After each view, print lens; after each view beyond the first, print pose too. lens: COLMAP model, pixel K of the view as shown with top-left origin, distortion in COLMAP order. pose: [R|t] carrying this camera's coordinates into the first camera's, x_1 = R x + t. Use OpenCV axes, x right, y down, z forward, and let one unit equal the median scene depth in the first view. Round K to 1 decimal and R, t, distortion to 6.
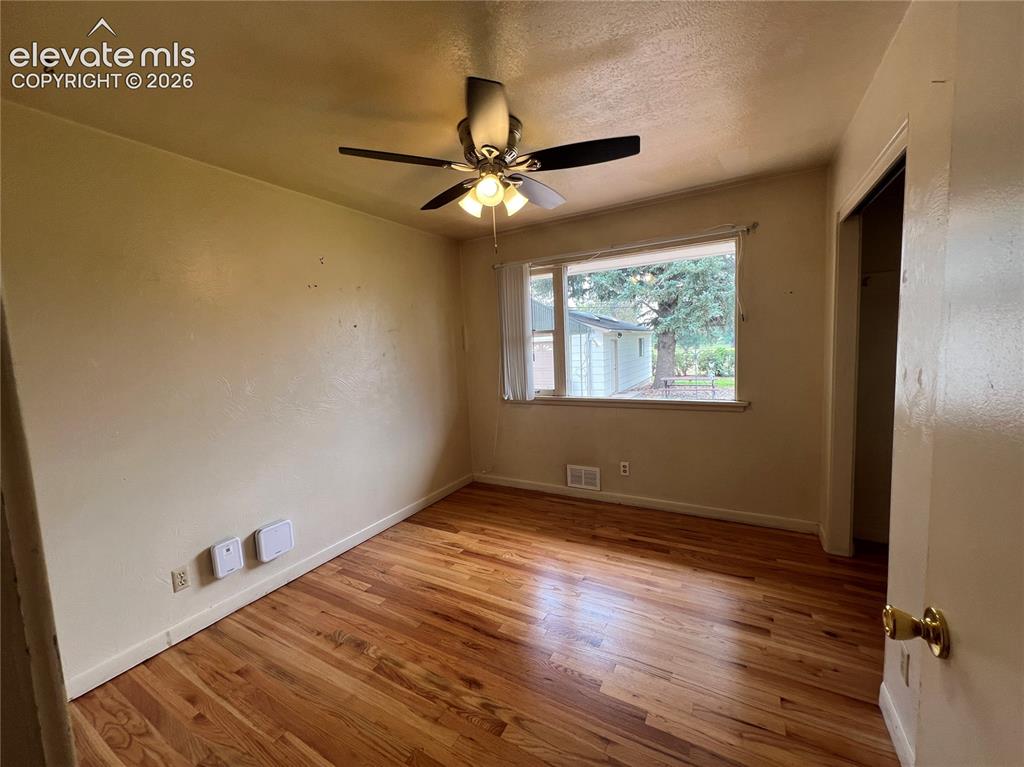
lens RADIAL K [[411.0, 0, 506.0], [0, 411.0, 383.6], [0, 0, 1]] dist [0.002368, -0.000296]
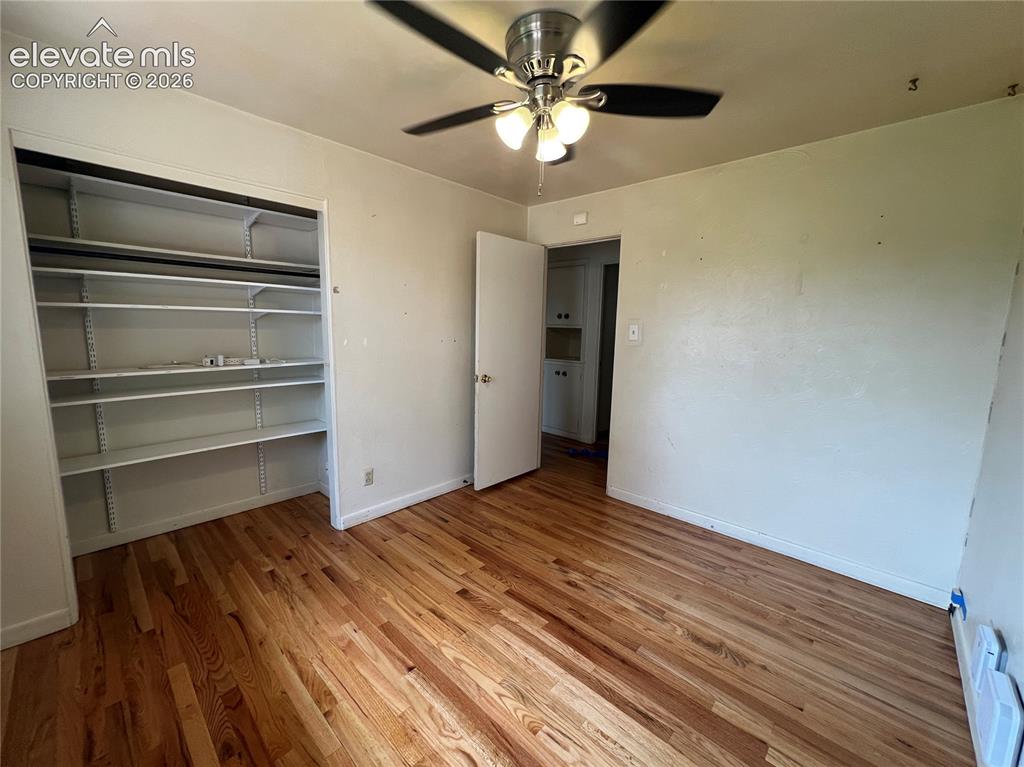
lens RADIAL K [[411.1, 0, 509.5], [0, 411.1, 383.2], [0, 0, 1]] dist [-0.001402, 0.000256]
pose [[-0.974819, -0.005532, 0.222928, -0.146722], [0.043936, 0.975331, 0.216329, -0.155682], [-0.218625, 0.220676, -0.950529, 1.879892]]
